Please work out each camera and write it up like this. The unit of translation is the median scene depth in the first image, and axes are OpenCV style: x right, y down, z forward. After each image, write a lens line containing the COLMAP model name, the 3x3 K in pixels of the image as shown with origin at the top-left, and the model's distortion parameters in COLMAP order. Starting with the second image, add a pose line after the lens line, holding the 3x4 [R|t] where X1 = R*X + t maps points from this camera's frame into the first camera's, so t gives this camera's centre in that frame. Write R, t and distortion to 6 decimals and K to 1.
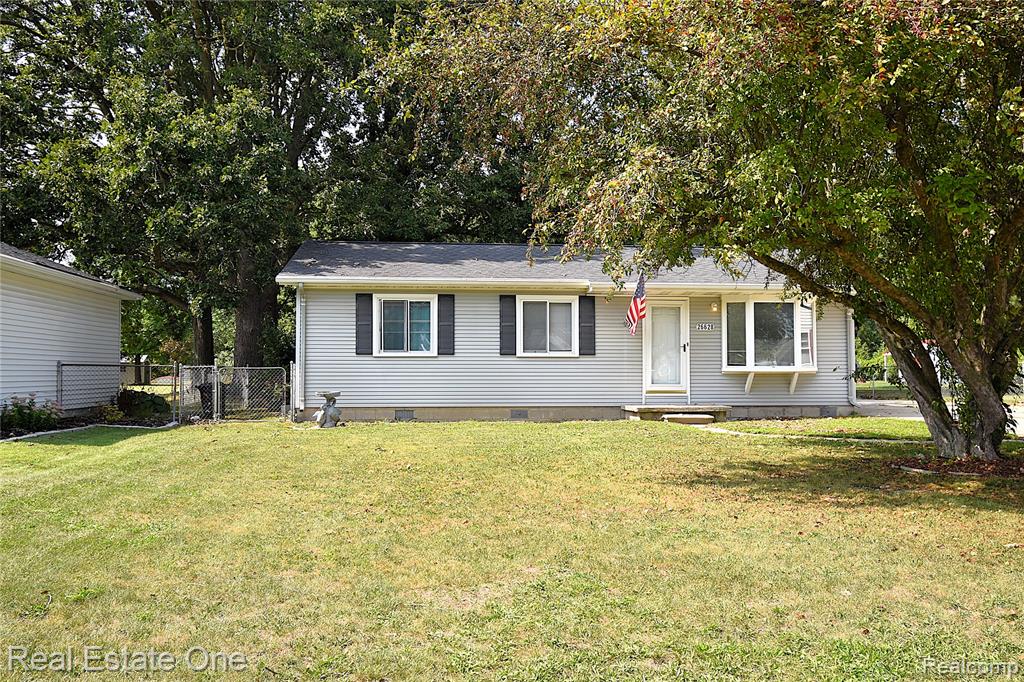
lens RADIAL K [[853.2, 0, 512.0], [0, 853.2, 341.0], [0, 0, 1]] dist [-0.002052, -0.001789]
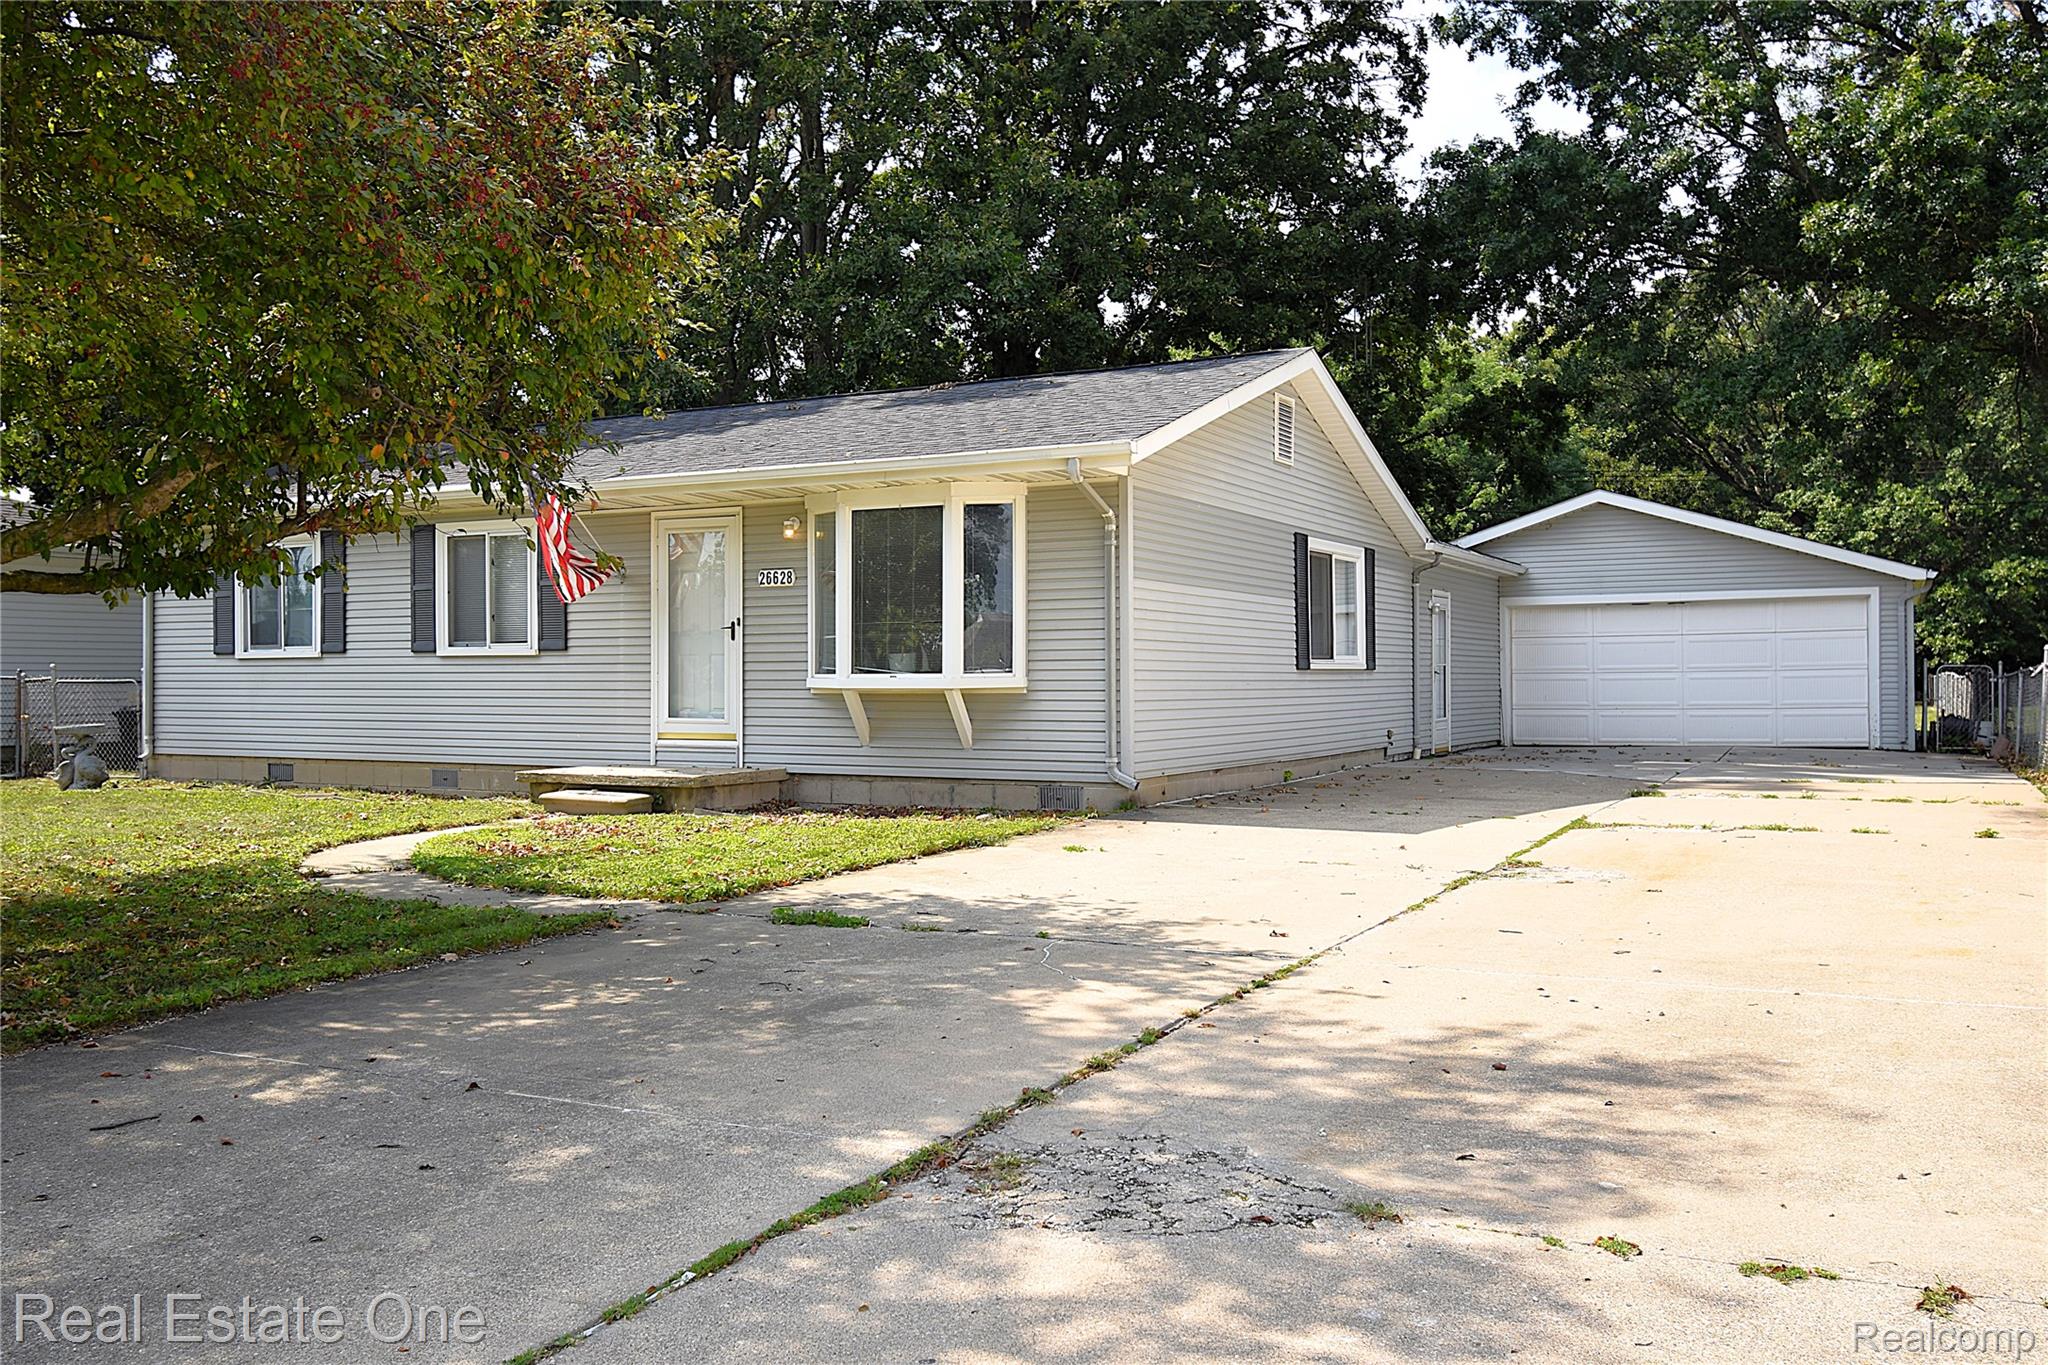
lens RADIAL K [[1706.3, 0, 1024.0], [0, 1706.3, 682.5], [0, 0, 1]] dist [-0.002052, -0.001789]
pose [[0.819318, -0.000981, -0.573338, 0.789522], [0.022779, 0.999265, 0.030843, 0.010862], [0.572886, -0.038330, 0.818738, 0.405358]]
